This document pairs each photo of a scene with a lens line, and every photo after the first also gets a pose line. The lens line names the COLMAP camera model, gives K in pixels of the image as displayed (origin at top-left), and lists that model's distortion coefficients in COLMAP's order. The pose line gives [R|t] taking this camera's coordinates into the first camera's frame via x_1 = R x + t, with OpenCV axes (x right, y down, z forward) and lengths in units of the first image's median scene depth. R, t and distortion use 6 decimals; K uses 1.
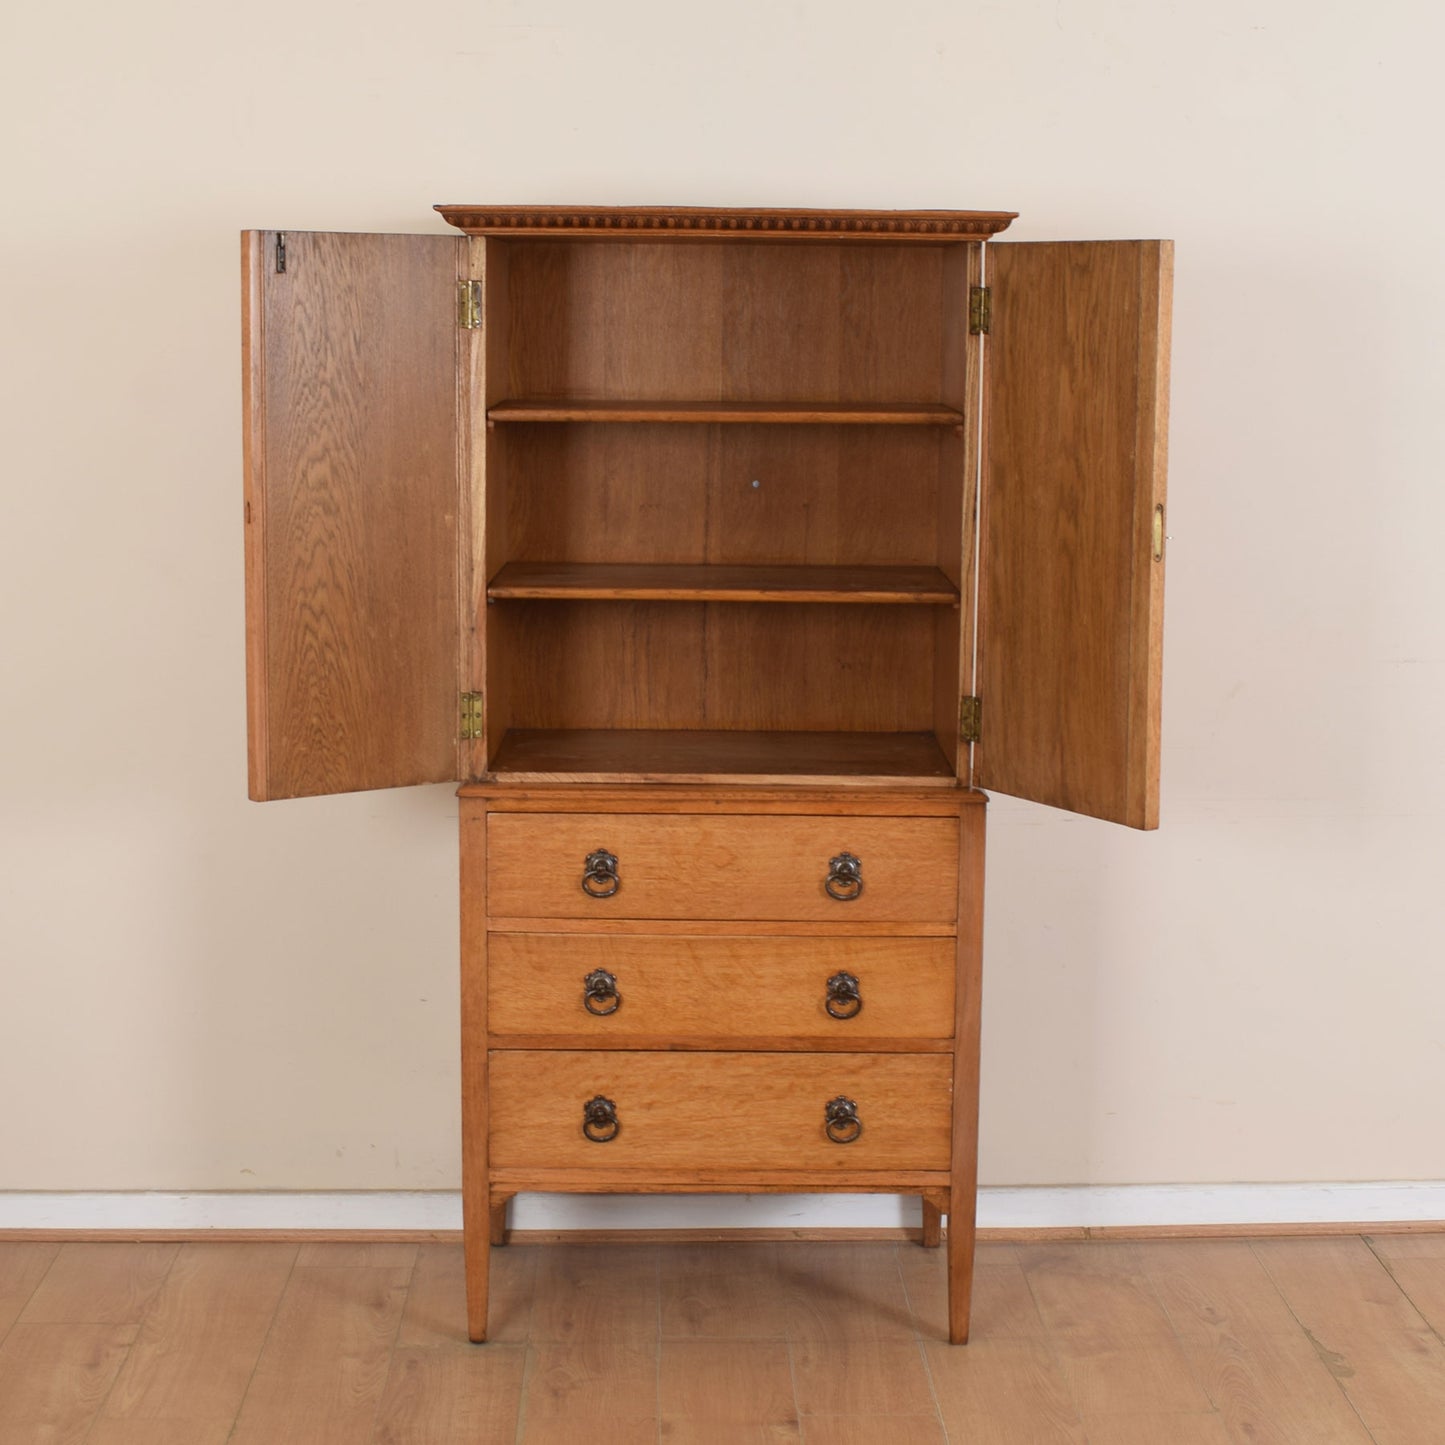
lens RADIAL K [[2982.3, 0, 683.5], [0, 2982.3, 716.7], [0, 0, 1]] dist [-0.061911, 0.000000]
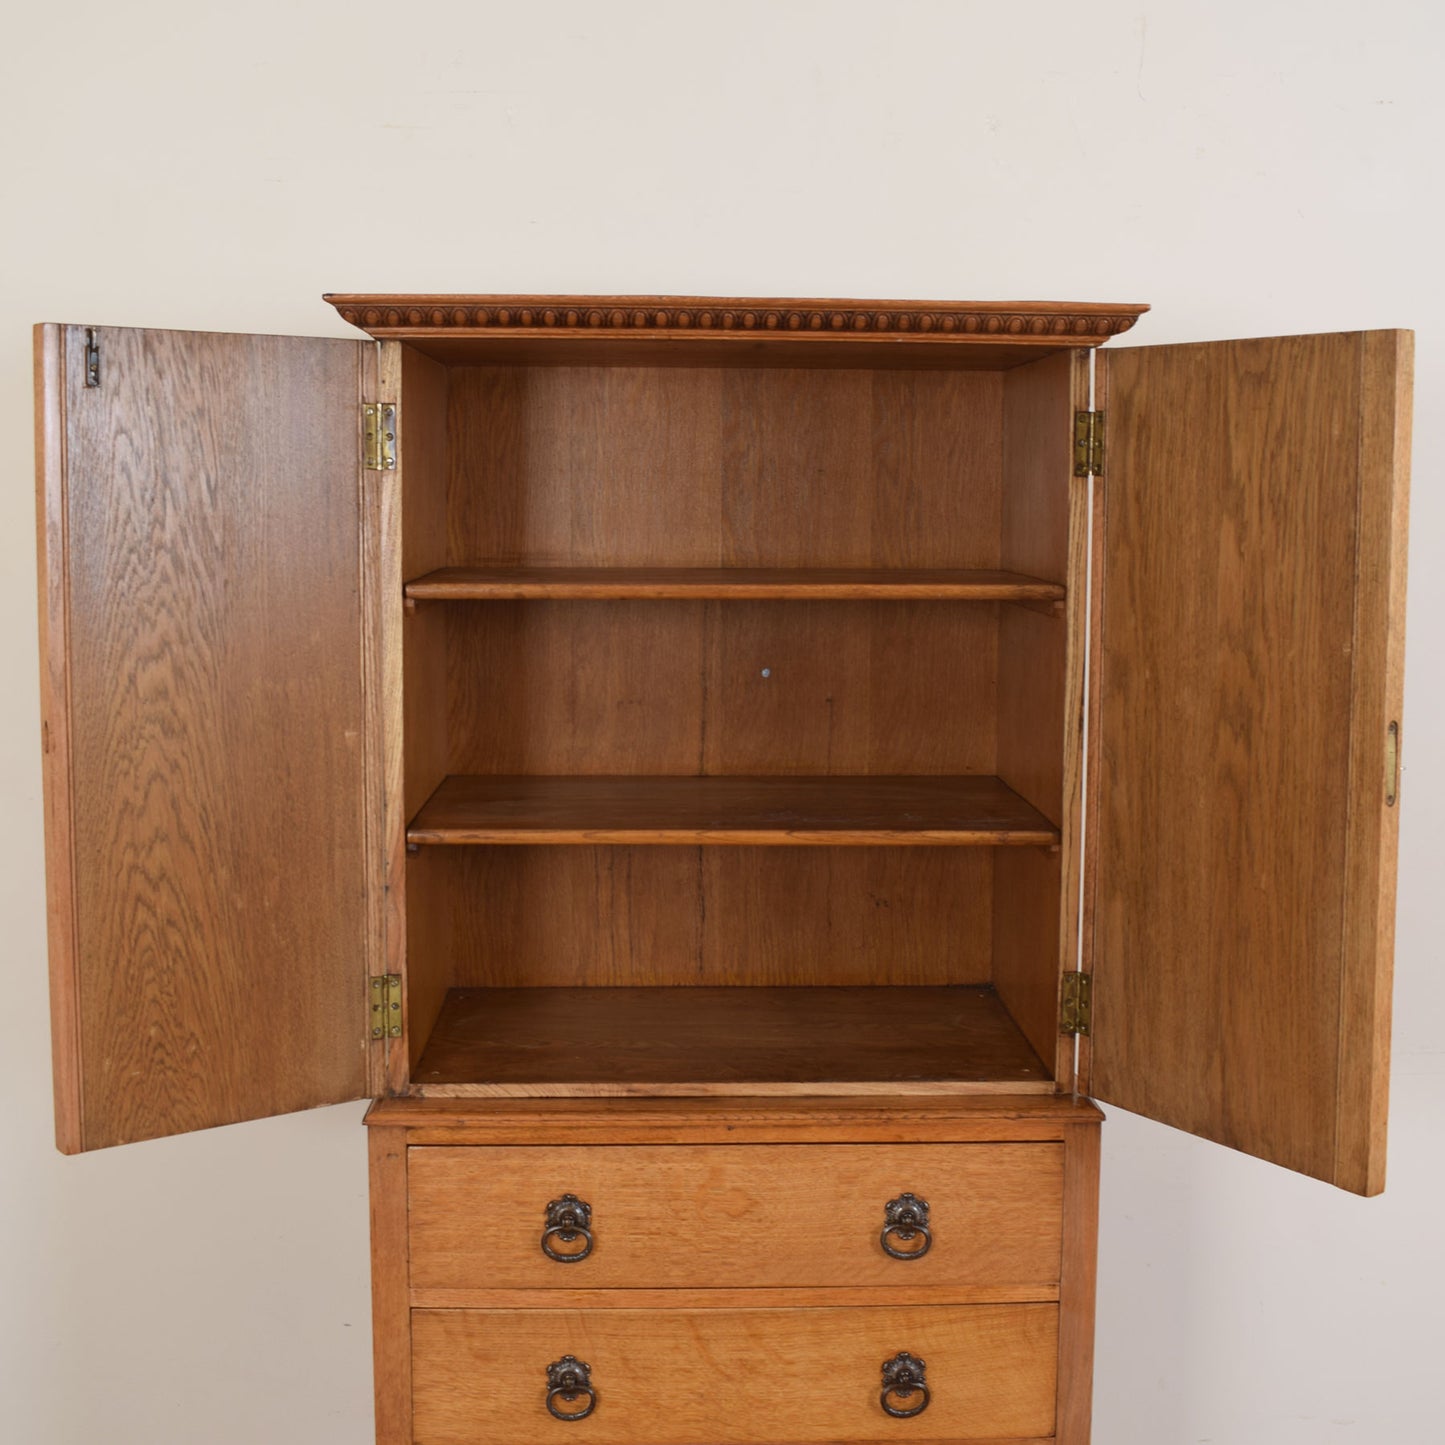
lens RADIAL K [[2094.9, 0, 719.3], [0, 2094.9, 658.6], [0, 0, 1]] dist [-0.092127, 0.000000]
pose [[0.999285, -0.006323, 0.037263, -0.009082], [0.008445, 0.998334, -0.057073, -0.055008], [-0.036840, 0.057347, 0.997674, 0.491297]]
